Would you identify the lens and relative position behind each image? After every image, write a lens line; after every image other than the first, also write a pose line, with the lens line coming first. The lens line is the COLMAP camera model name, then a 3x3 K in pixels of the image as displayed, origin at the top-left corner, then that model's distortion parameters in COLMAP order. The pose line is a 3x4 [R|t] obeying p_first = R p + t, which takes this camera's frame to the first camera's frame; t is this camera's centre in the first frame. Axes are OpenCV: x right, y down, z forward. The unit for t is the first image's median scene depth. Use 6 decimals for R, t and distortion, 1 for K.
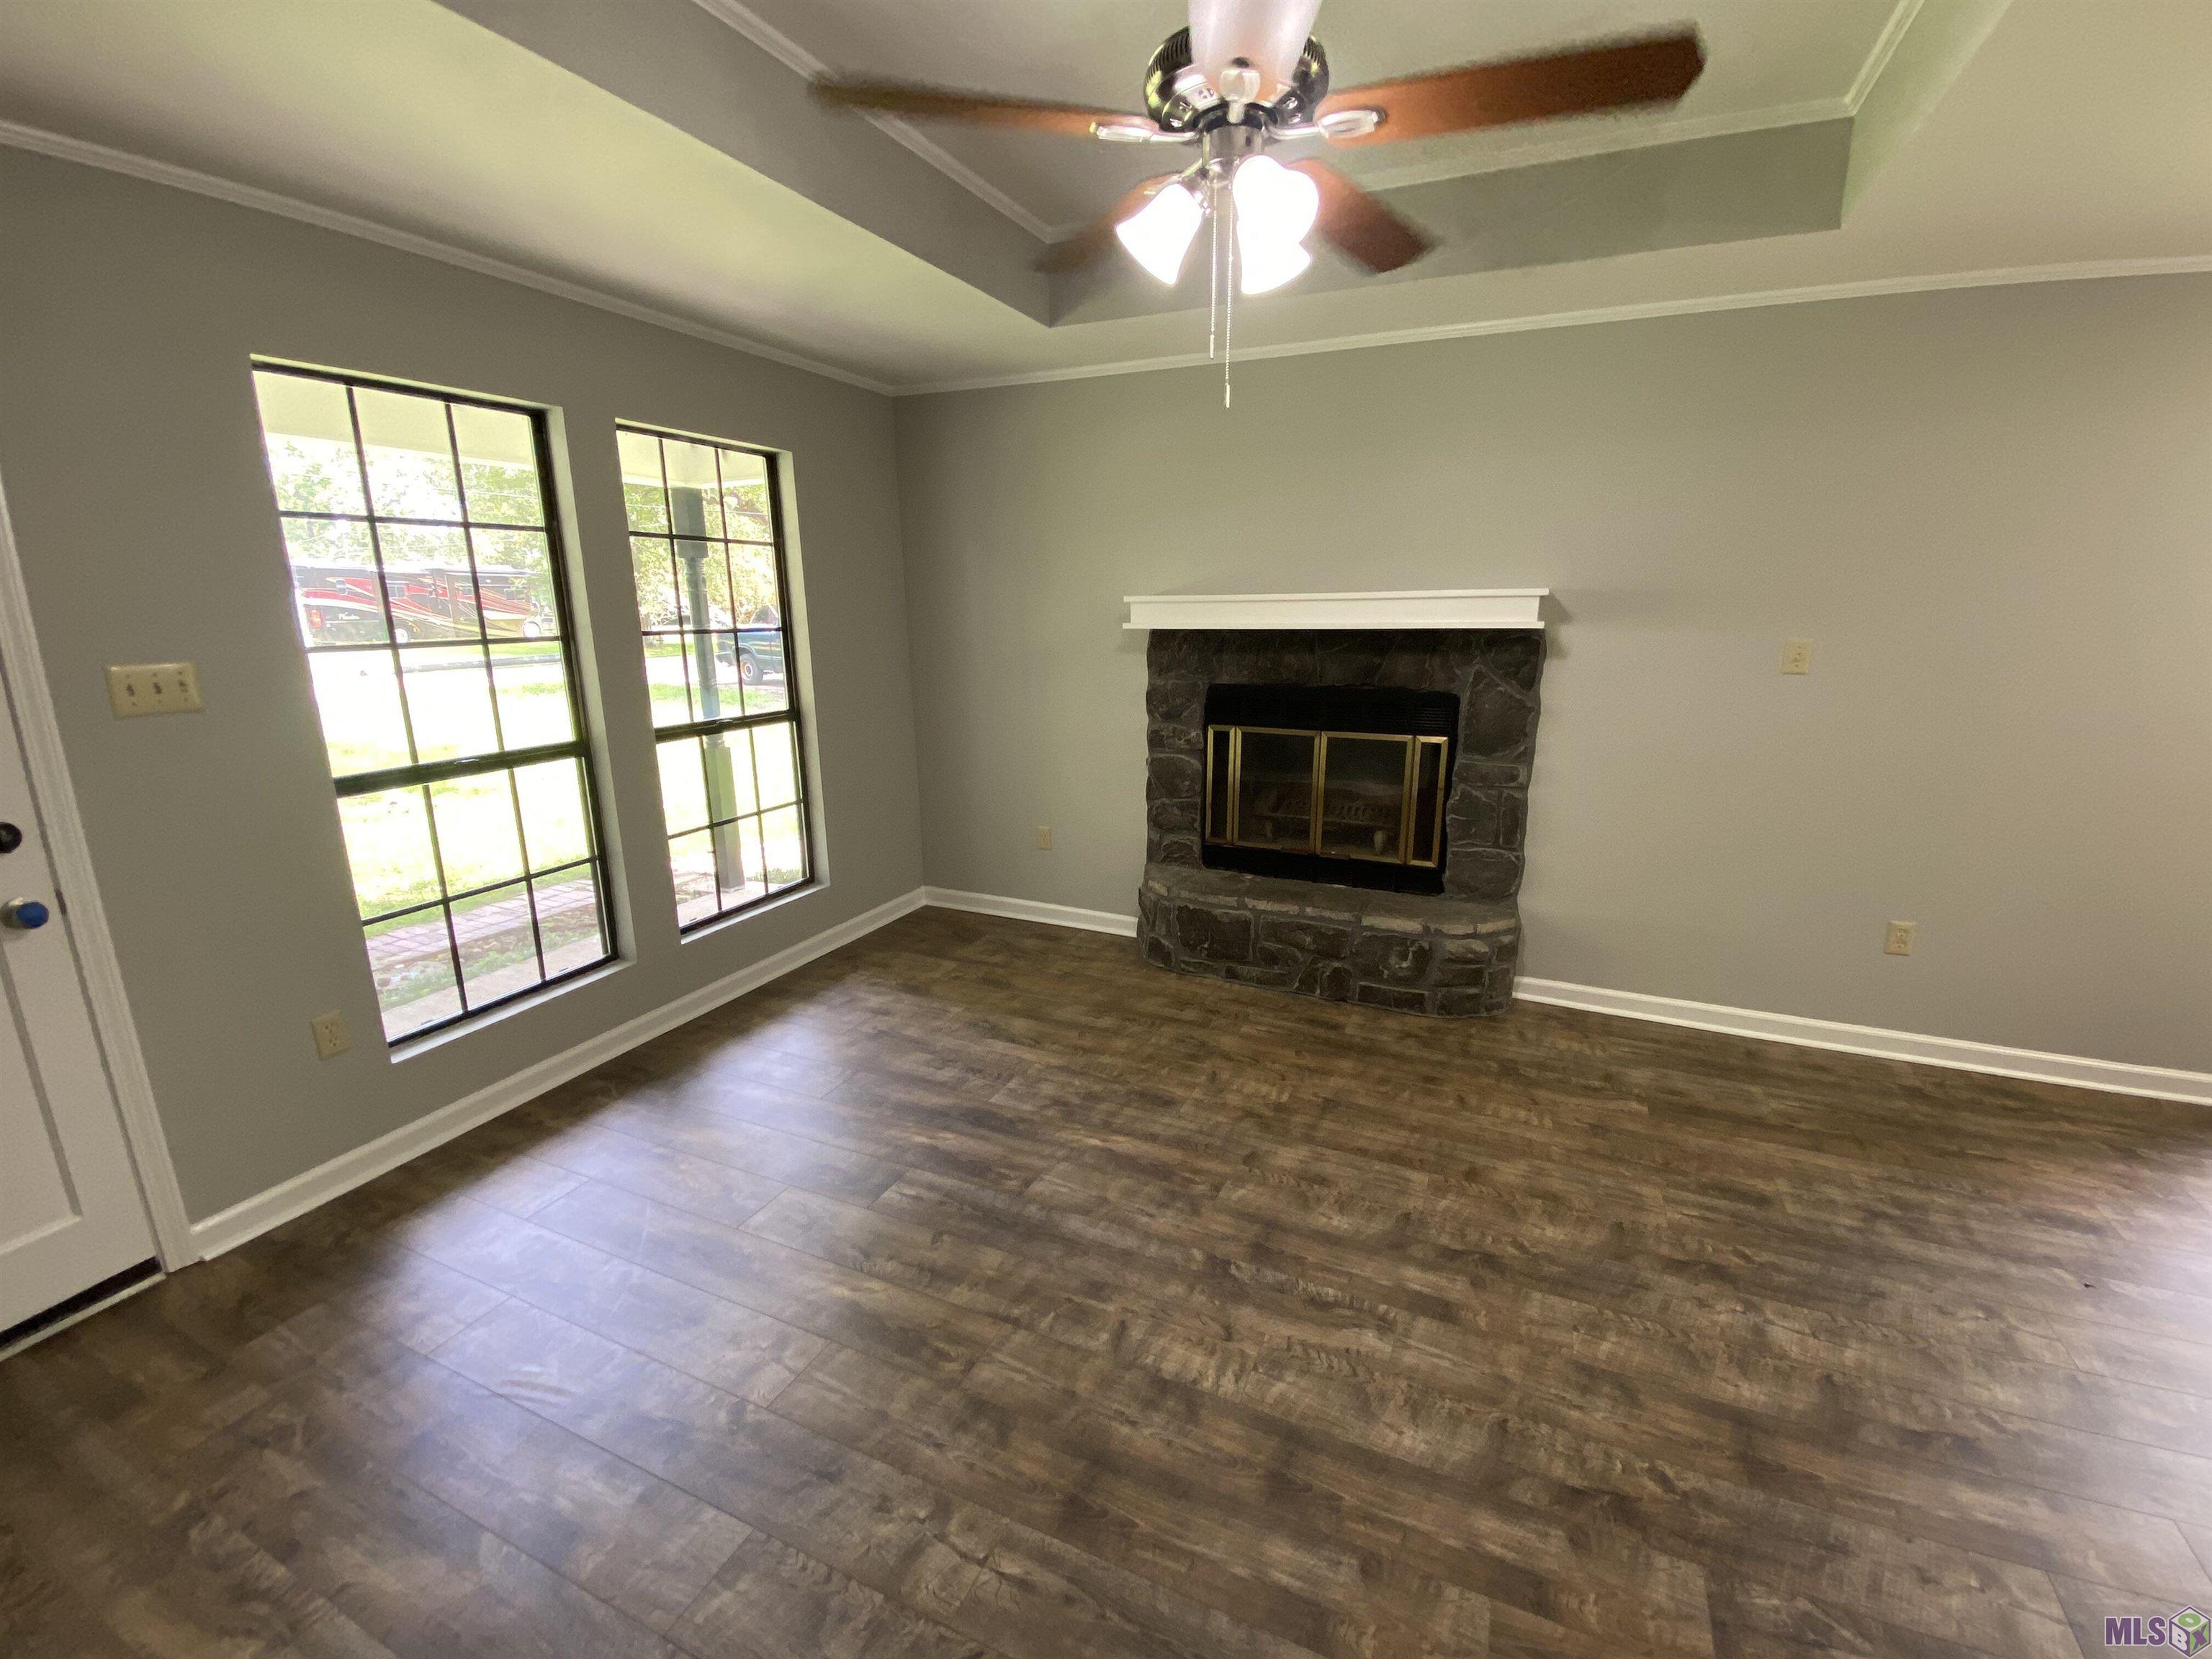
lens RADIAL K [[907.8, 0, 1113.2], [0, 907.8, 820.5], [0, 0, 1]] dist [-0.000139, -0.012812]
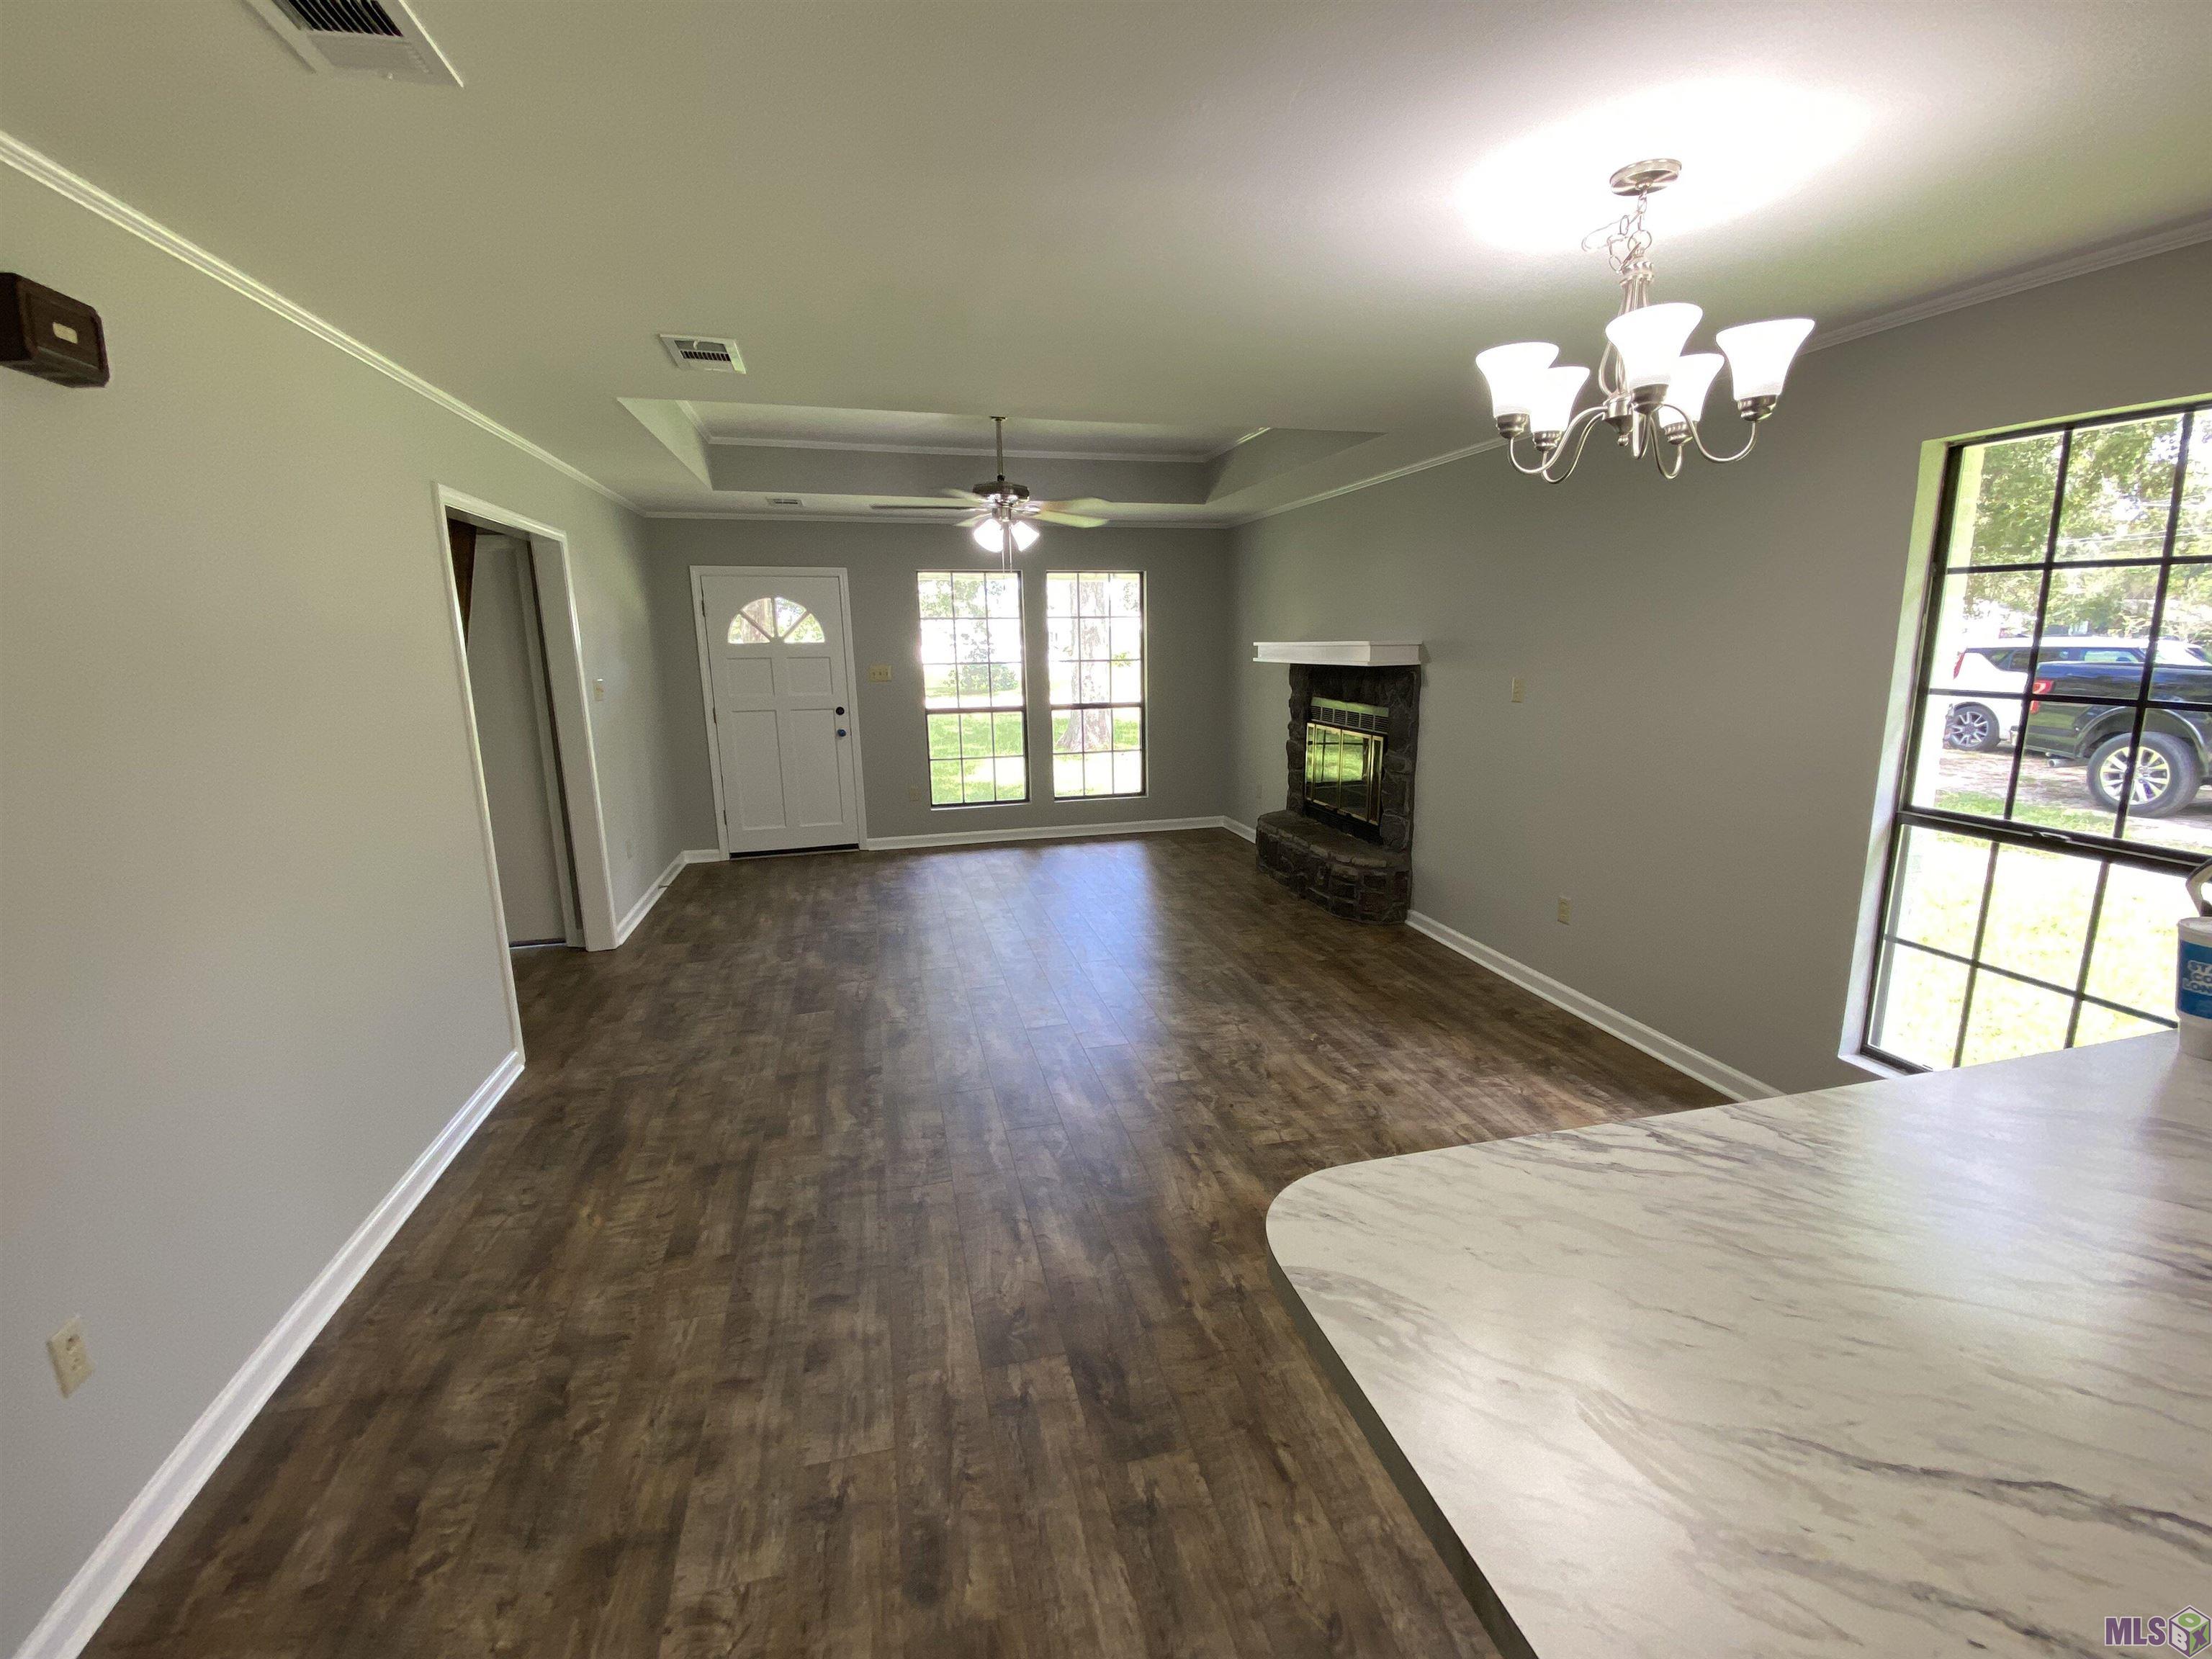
lens RADIAL K [[907.8, 0, 1113.2], [0, 907.8, 820.5], [0, 0, 1]] dist [-0.000139, -0.012812]
pose [[0.630619, 0.145006, -0.762426, 1.316261], [-0.166659, 0.984774, 0.049447, 0.045530], [0.757987, 0.095882, 0.645184, -0.304518]]
